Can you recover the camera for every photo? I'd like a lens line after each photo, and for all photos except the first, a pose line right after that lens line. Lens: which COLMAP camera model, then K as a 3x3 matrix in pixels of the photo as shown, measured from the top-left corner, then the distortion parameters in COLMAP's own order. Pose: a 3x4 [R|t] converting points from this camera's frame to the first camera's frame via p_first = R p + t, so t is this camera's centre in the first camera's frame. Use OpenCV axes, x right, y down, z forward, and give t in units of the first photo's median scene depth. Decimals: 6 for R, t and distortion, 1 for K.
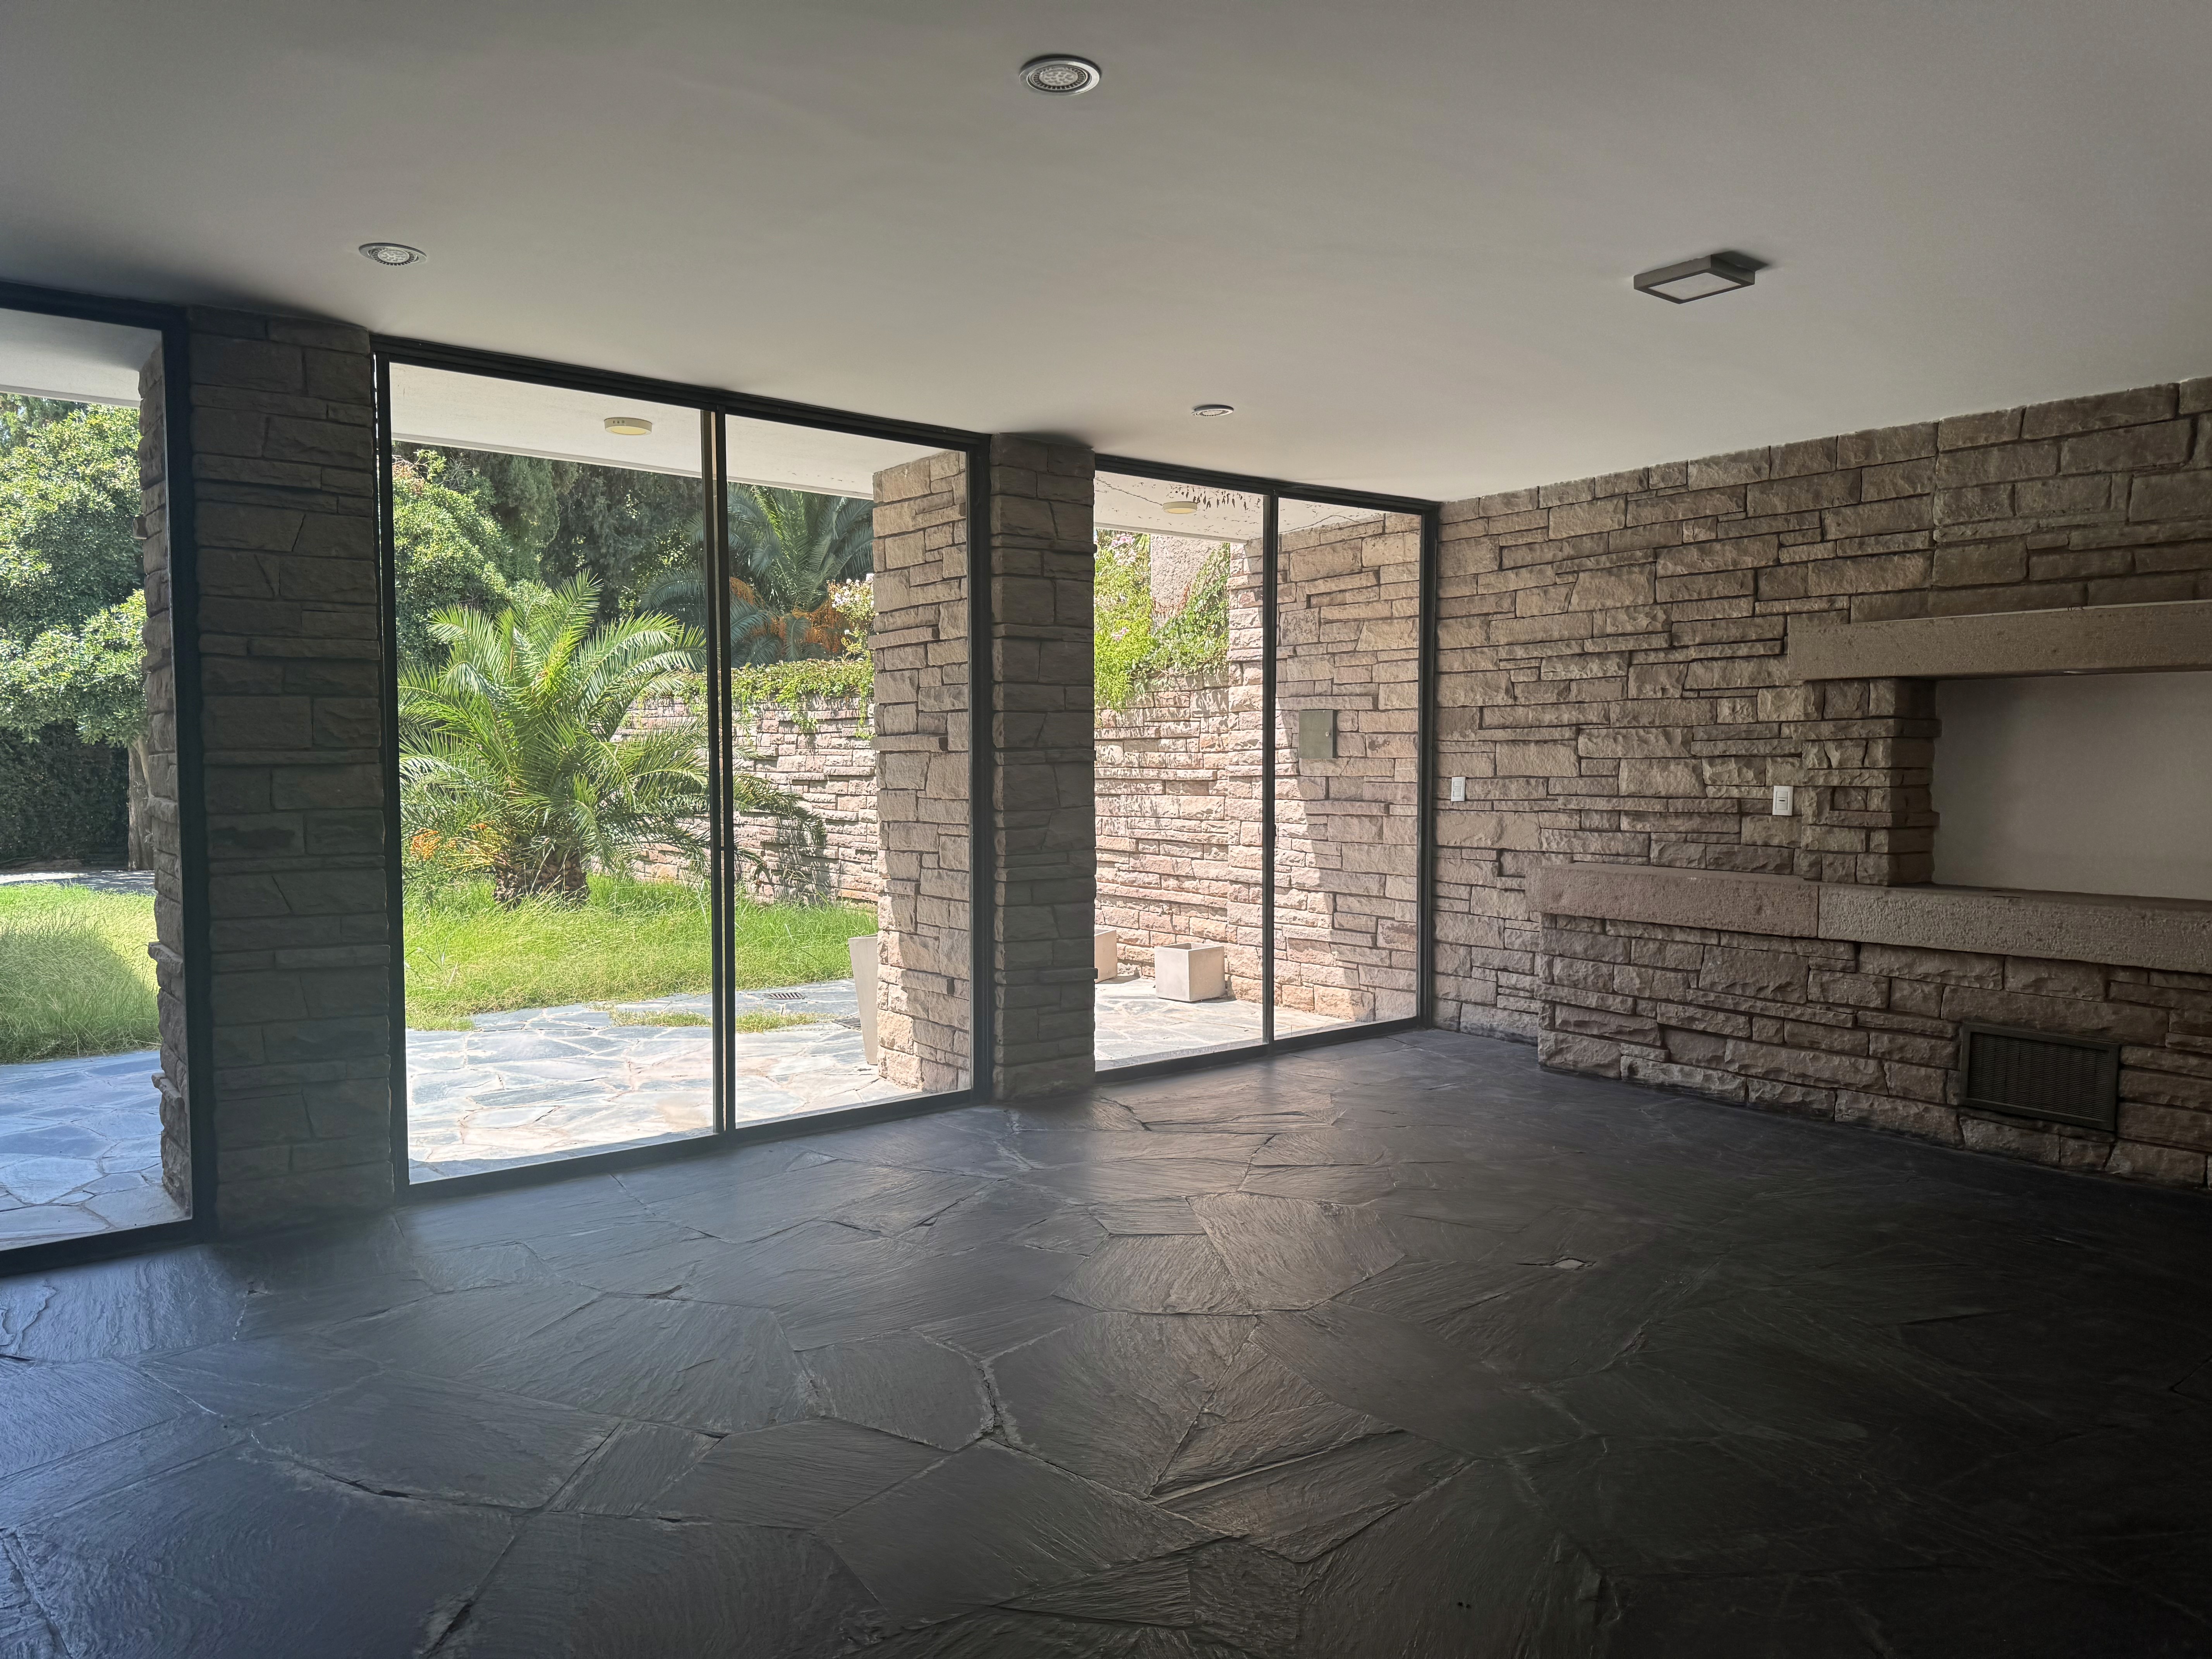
lens RADIAL K [[1536.6, 0, 1208.5], [0, 1536.6, 839.3], [0, 0, 1]] dist [-0.028229, -0.001993]
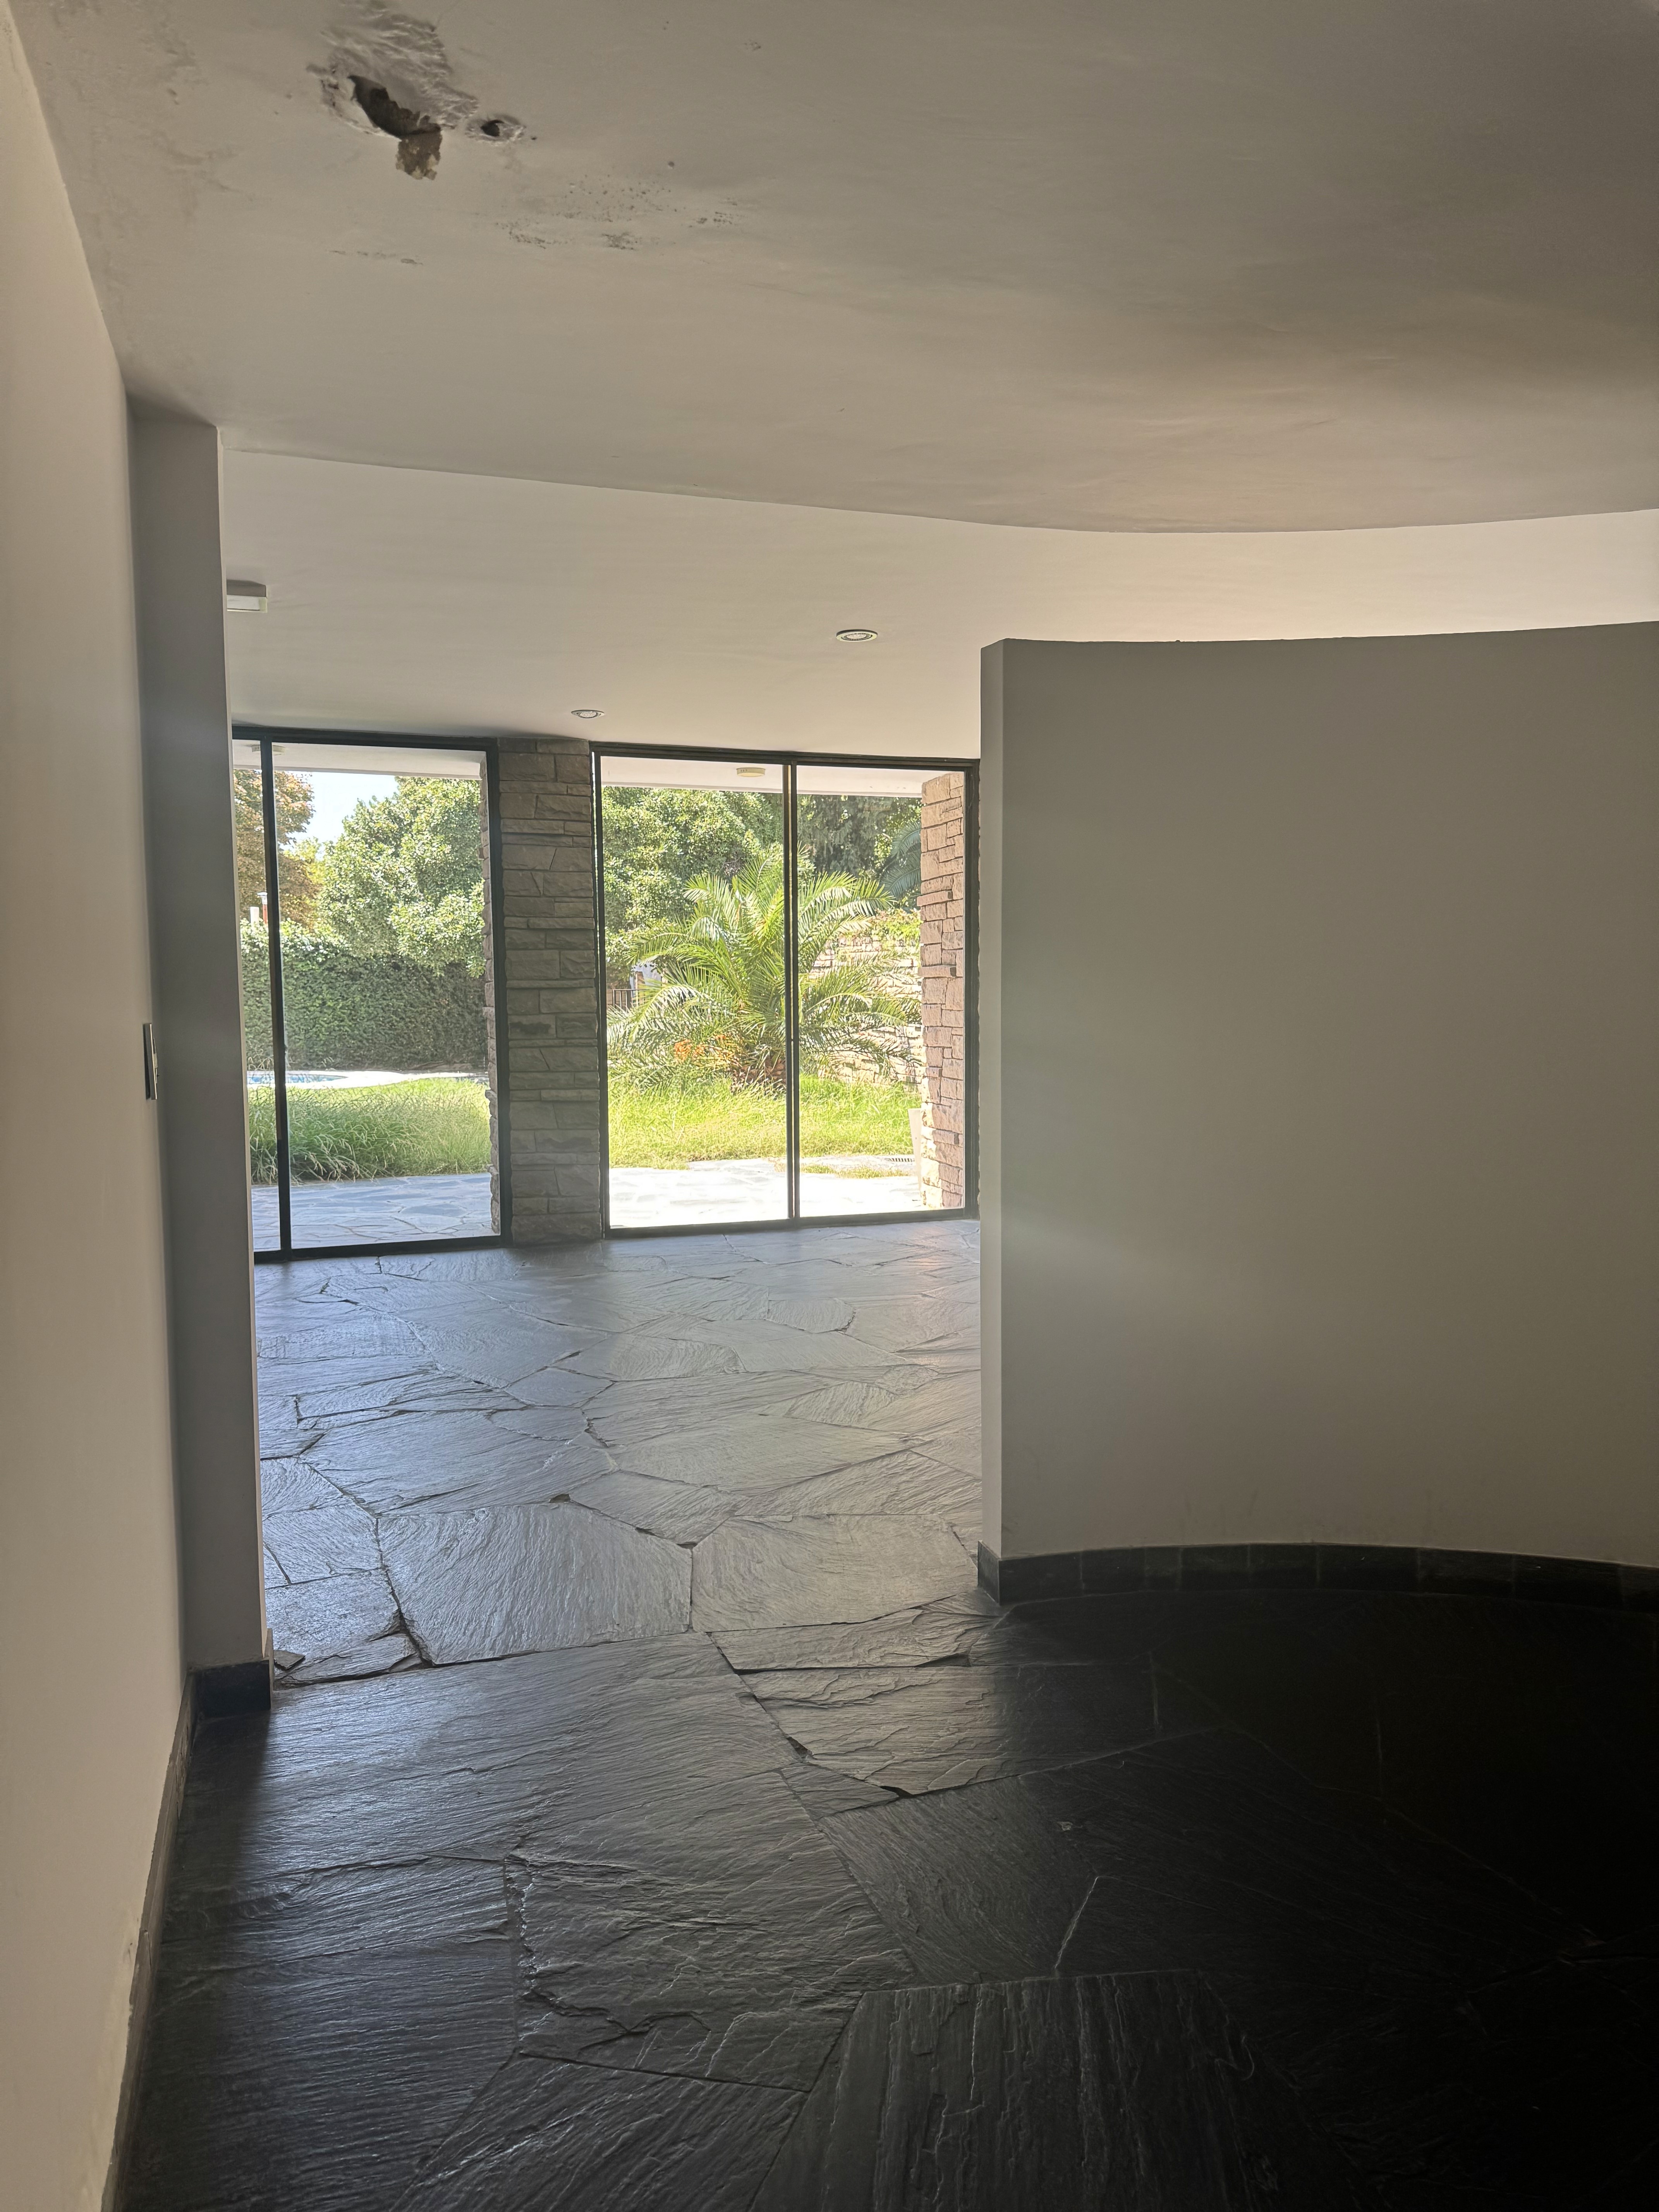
lens RADIAL K [[1583.4, 0, 909.1], [0, 1583.4, 1113.7], [0, 0, 1]] dist [0.049672, -0.021906]
pose [[0.928541, 0.023077, -0.370512, 0.453251], [-0.012893, 0.999469, 0.029939, 0.034908], [0.371006, -0.023023, 0.928345, -0.545420]]
